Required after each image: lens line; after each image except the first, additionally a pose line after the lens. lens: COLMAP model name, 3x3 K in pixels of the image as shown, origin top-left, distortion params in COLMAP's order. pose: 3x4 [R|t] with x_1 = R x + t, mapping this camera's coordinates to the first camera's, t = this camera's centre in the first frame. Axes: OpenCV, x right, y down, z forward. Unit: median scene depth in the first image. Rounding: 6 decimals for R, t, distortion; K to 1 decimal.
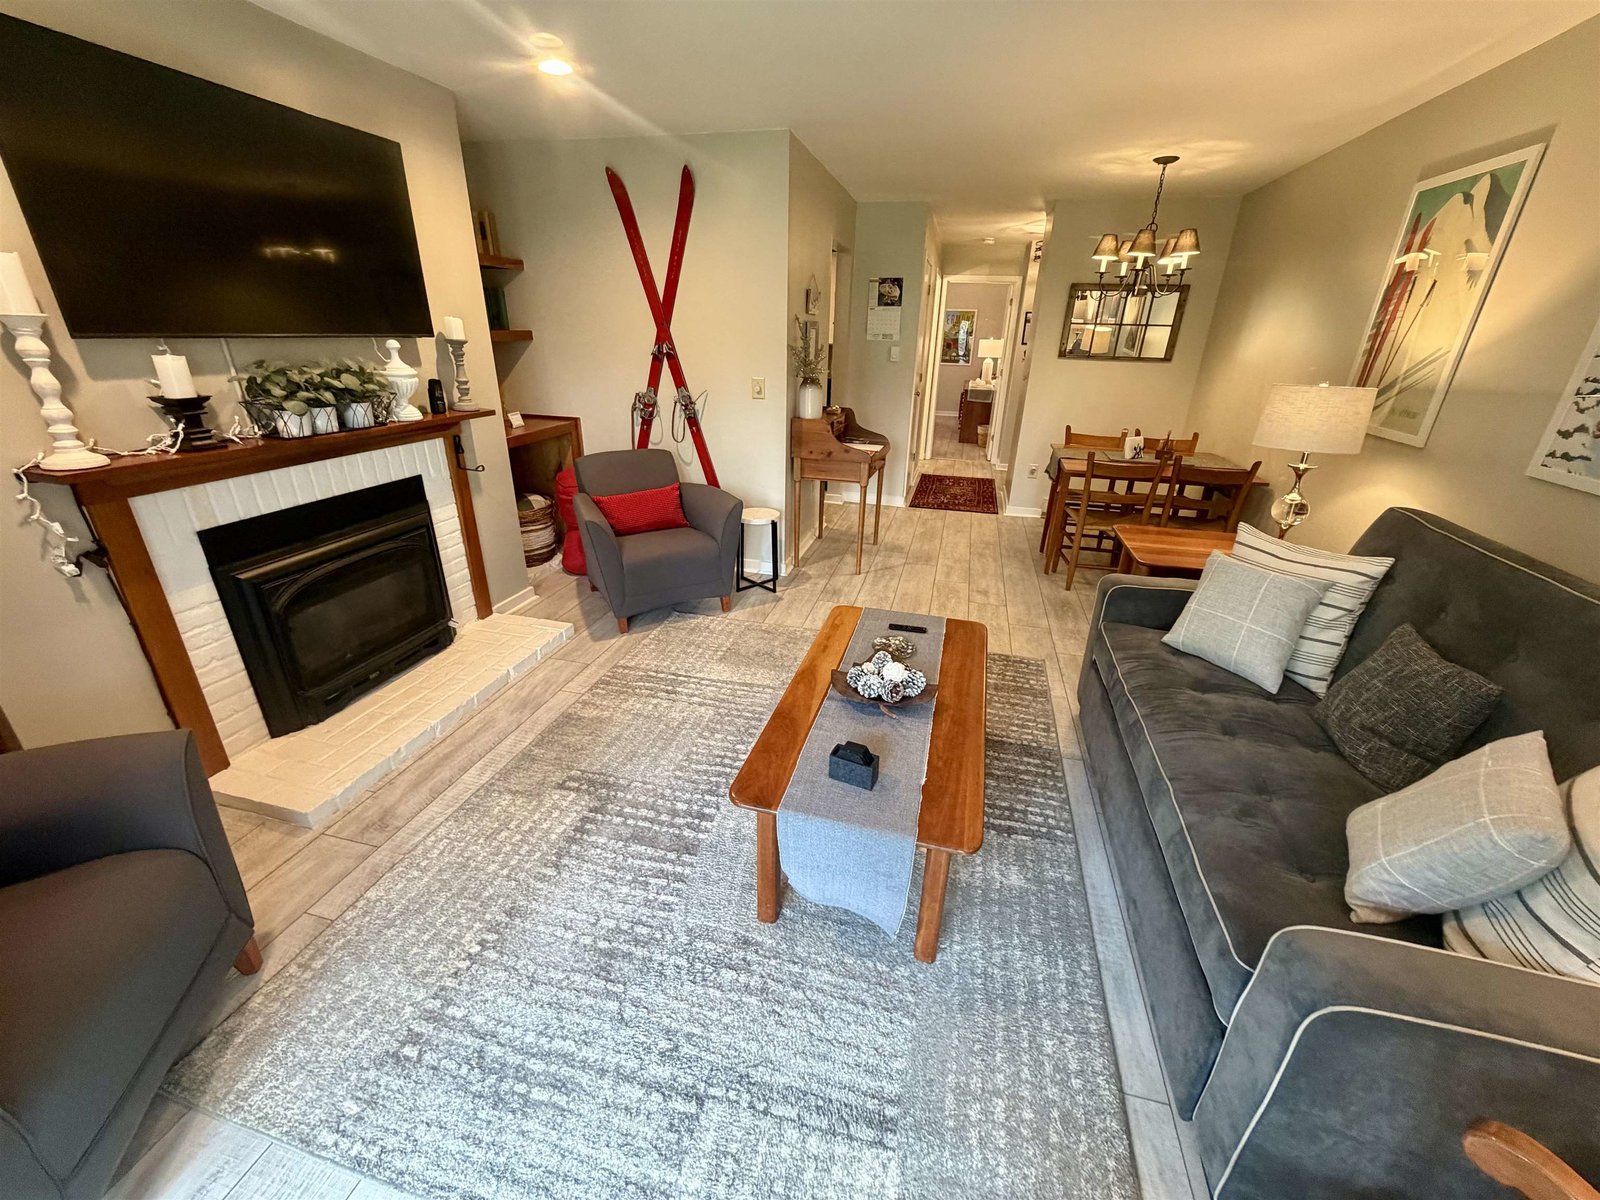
lens RADIAL K [[636.8, 0, 802.1], [0, 636.8, 599.7], [0, 0, 1]] dist [-0.000539, 0.000173]
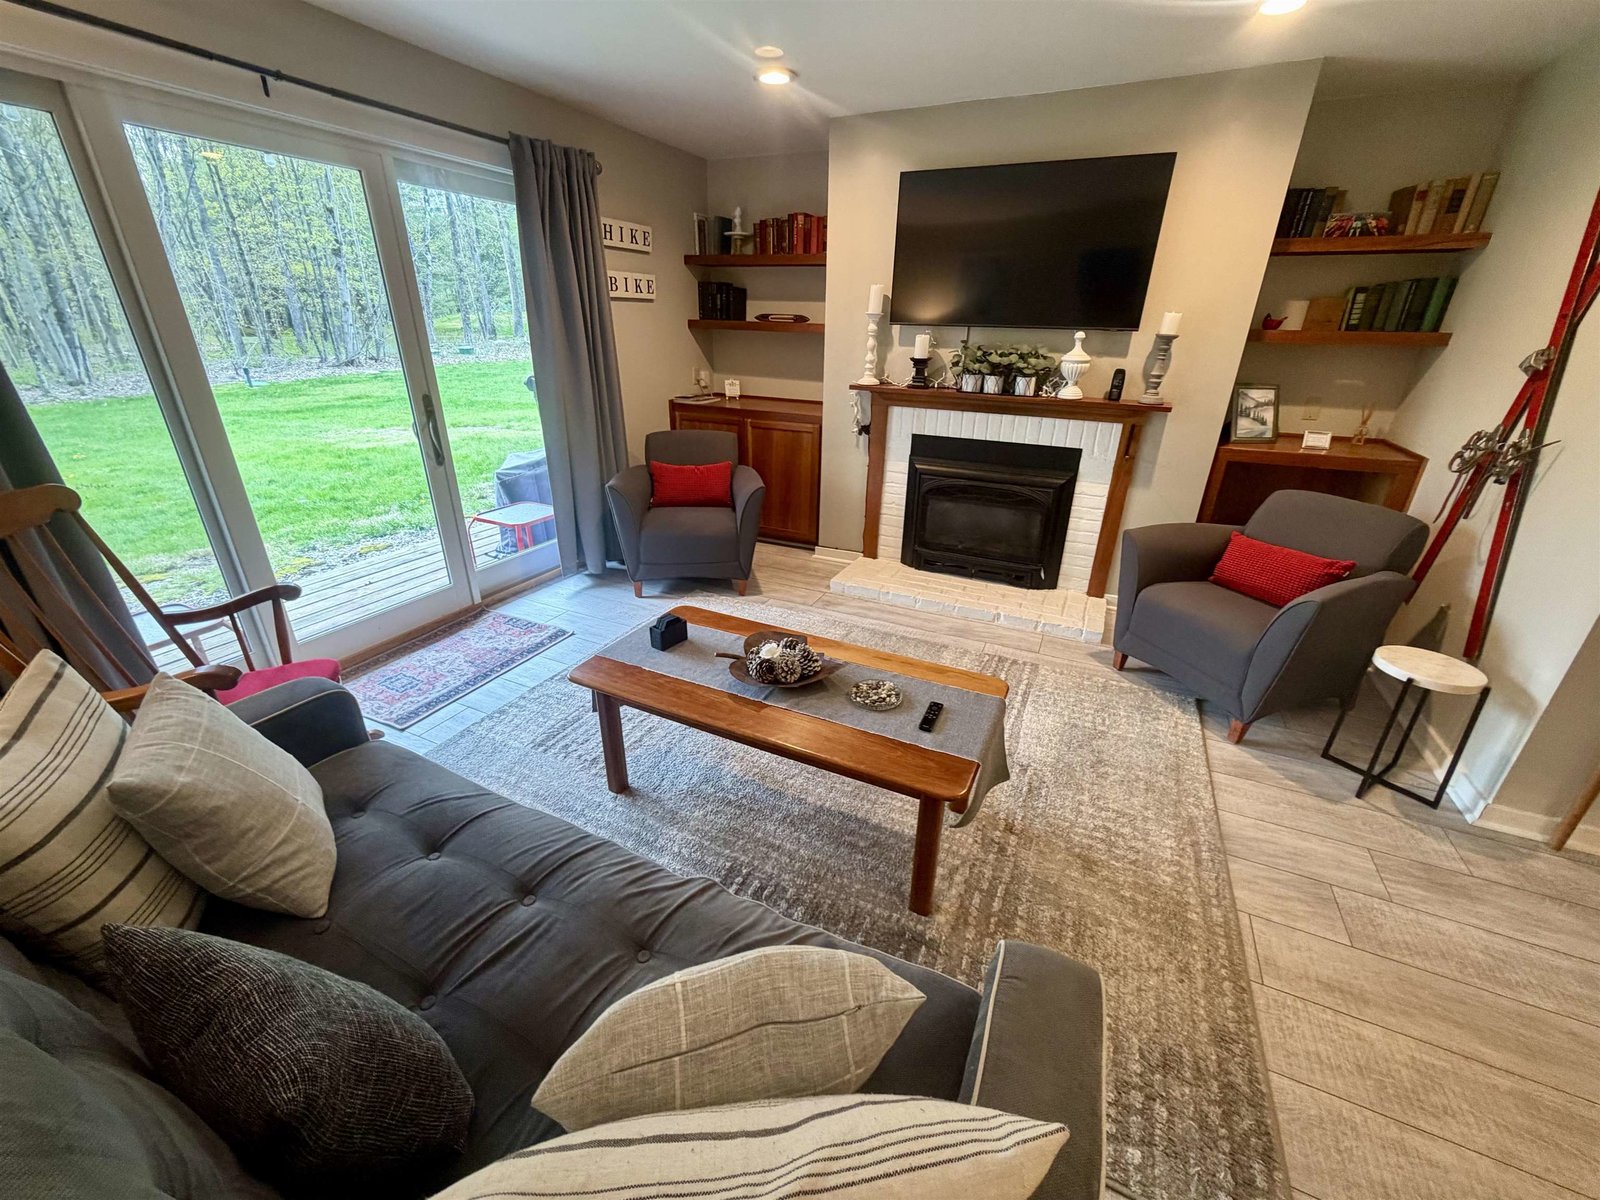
lens RADIAL K [[636.8, 0, 802.1], [0, 636.8, 599.7], [0, 0, 1]] dist [-0.000539, 0.000173]
pose [[-0.190995, 0.369850, -0.909248, 0.843855], [-0.406411, 0.813380, 0.416224, -0.318402], [0.893505, 0.449025, -0.005040, 0.859778]]
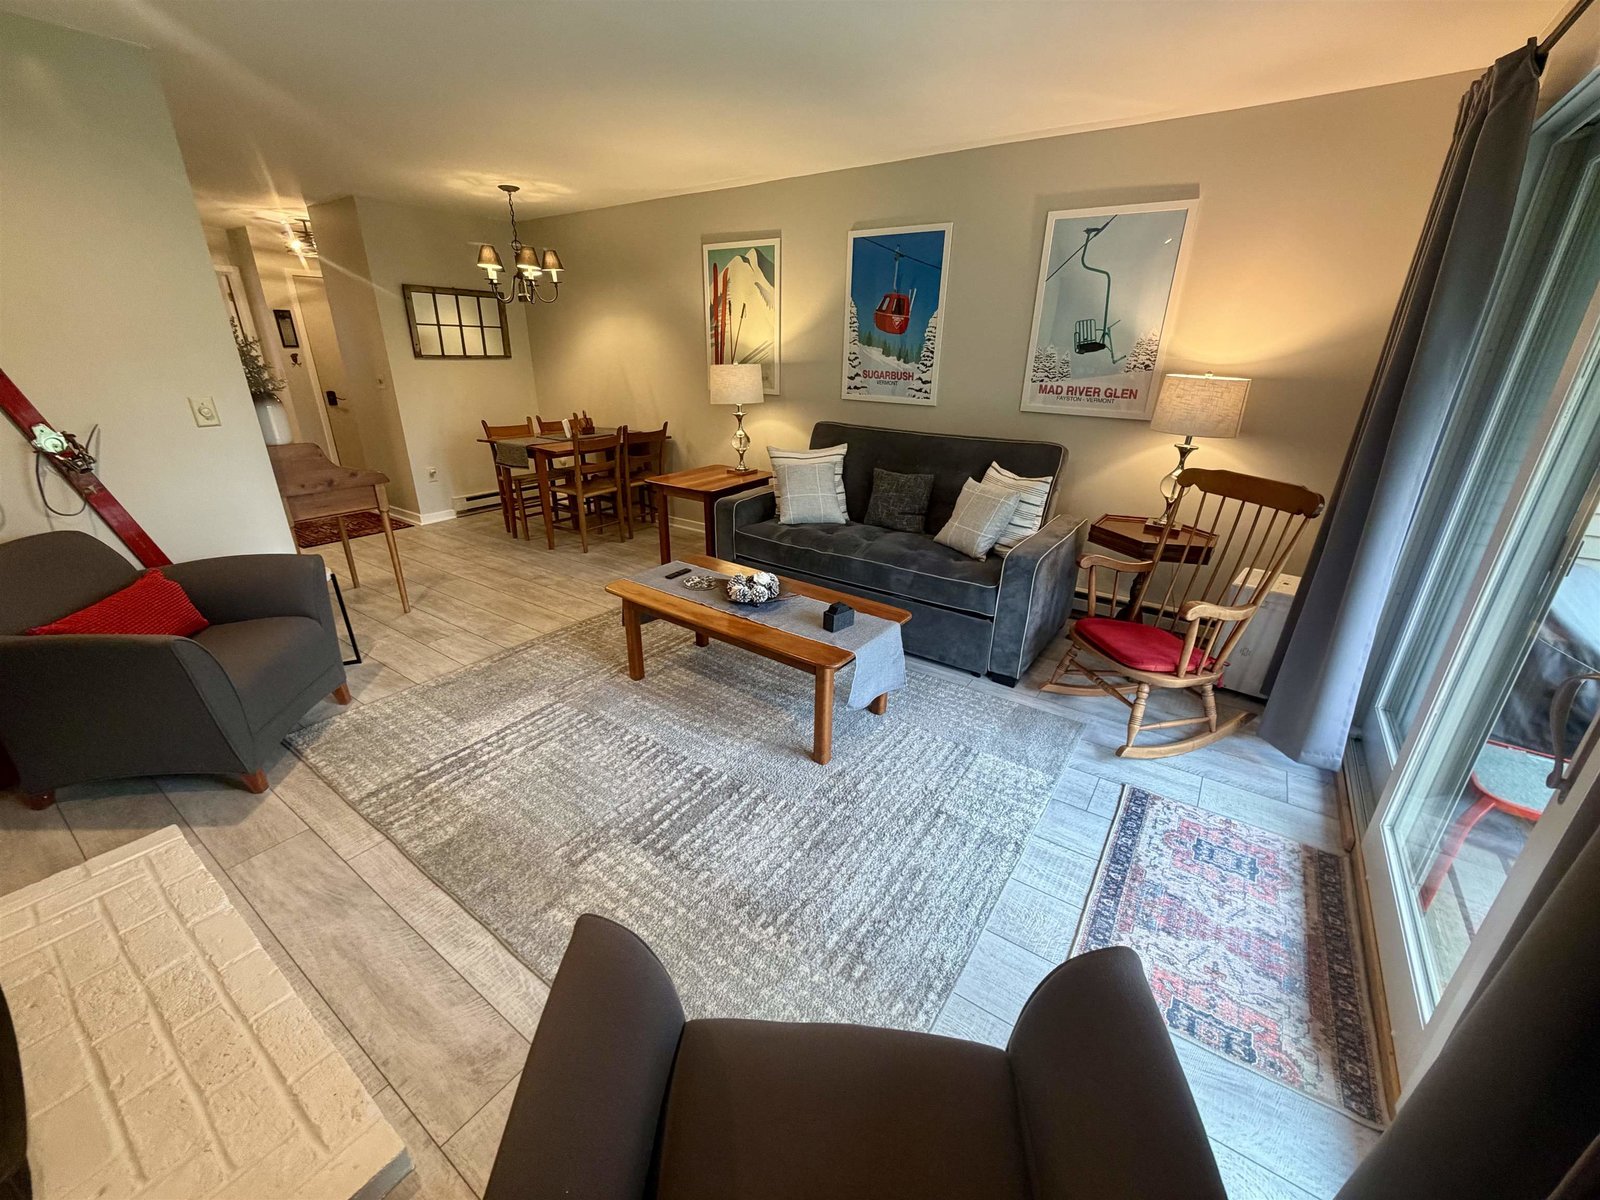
lens RADIAL K [[636.8, 0, 802.1], [0, 636.8, 599.7], [0, 0, 1]] dist [-0.000539, 0.000173]
pose [[0.352744, -0.360643, 0.863428, -0.870748], [0.363233, 0.903157, 0.228842, -0.109001], [-0.862342, 0.232903, 0.449581, 0.271758]]
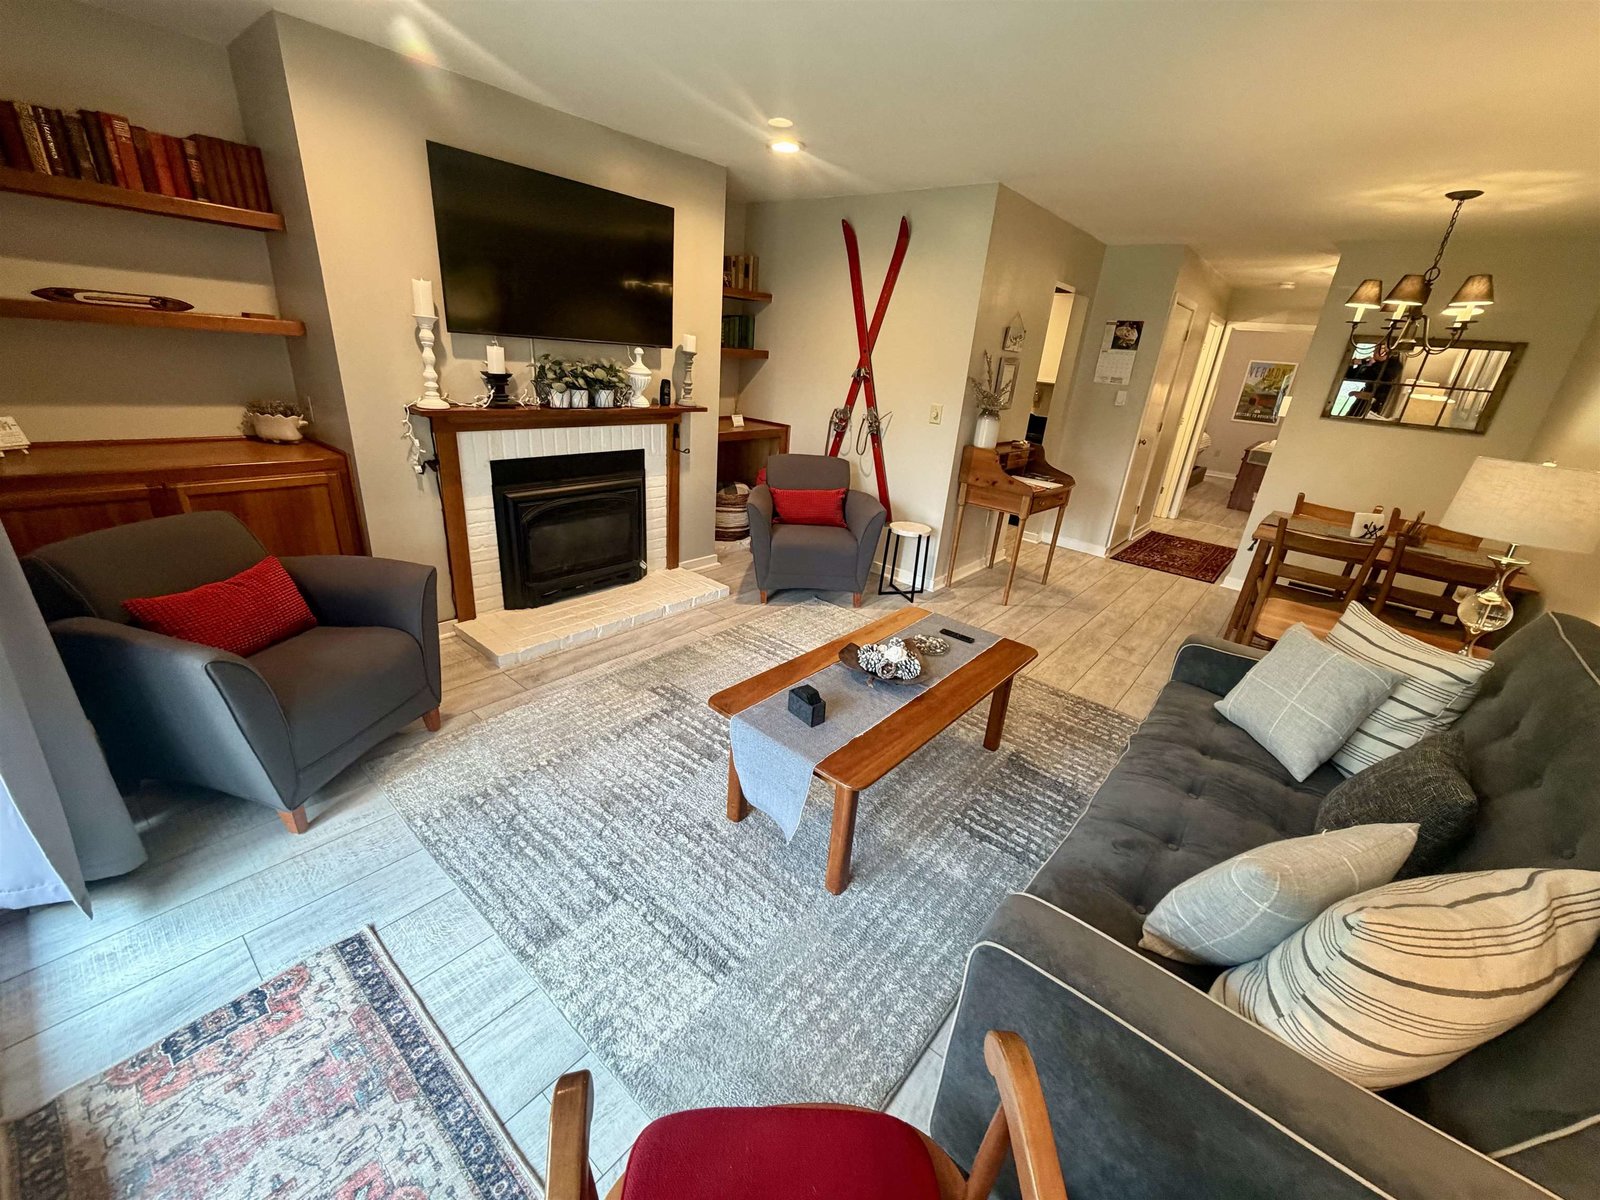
lens RADIAL K [[636.8, 0, 802.1], [0, 636.8, 599.7], [0, 0, 1]] dist [-0.000539, 0.000173]
pose [[0.899810, 0.206122, -0.384519, 0.348301], [-0.224610, 0.974443, -0.003256, 0.050487], [0.374021, 0.089297, 0.923111, -0.093576]]
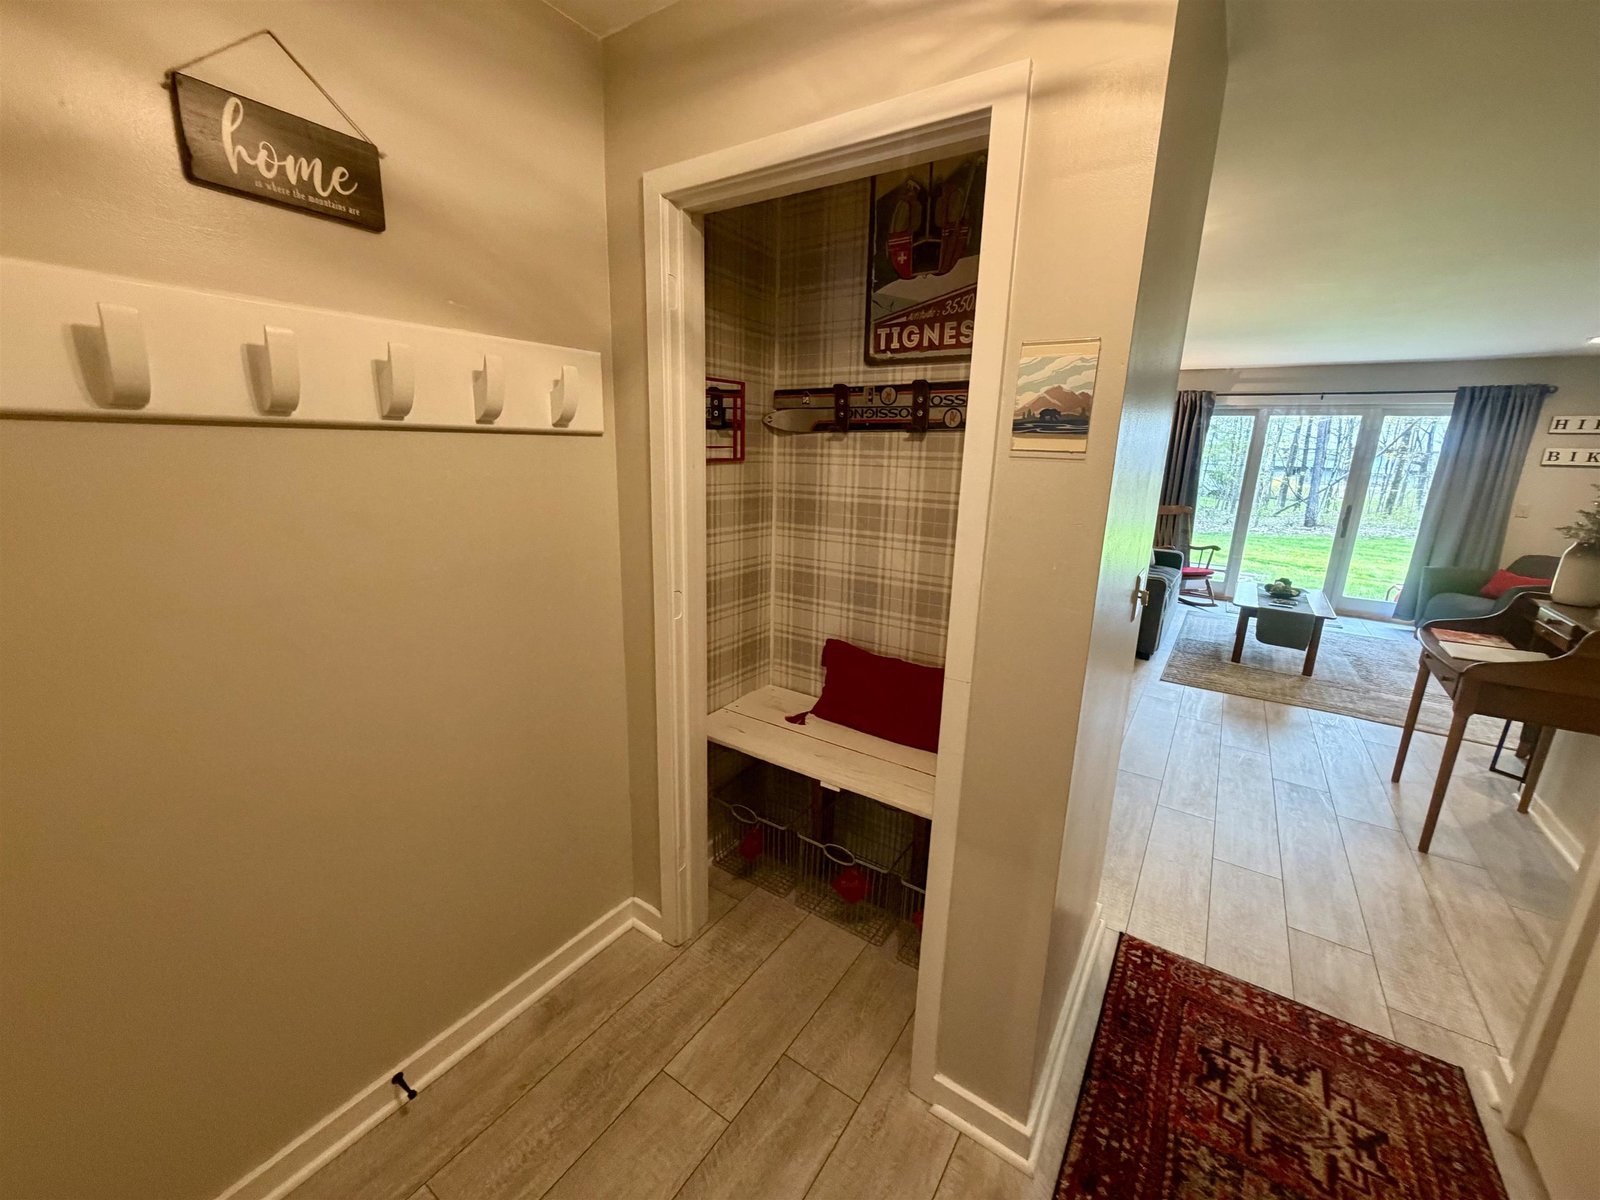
lens RADIAL K [[636.8, 0, 802.1], [0, 636.8, 599.7], [0, 0, 1]] dist [-0.000539, 0.000173]
pose [[-0.940193, -0.129172, 0.315202, 0.988380], [0.084176, 0.808519, 0.582419, -1.303692], [-0.330079, 0.574119, -0.749290, 3.108164]]
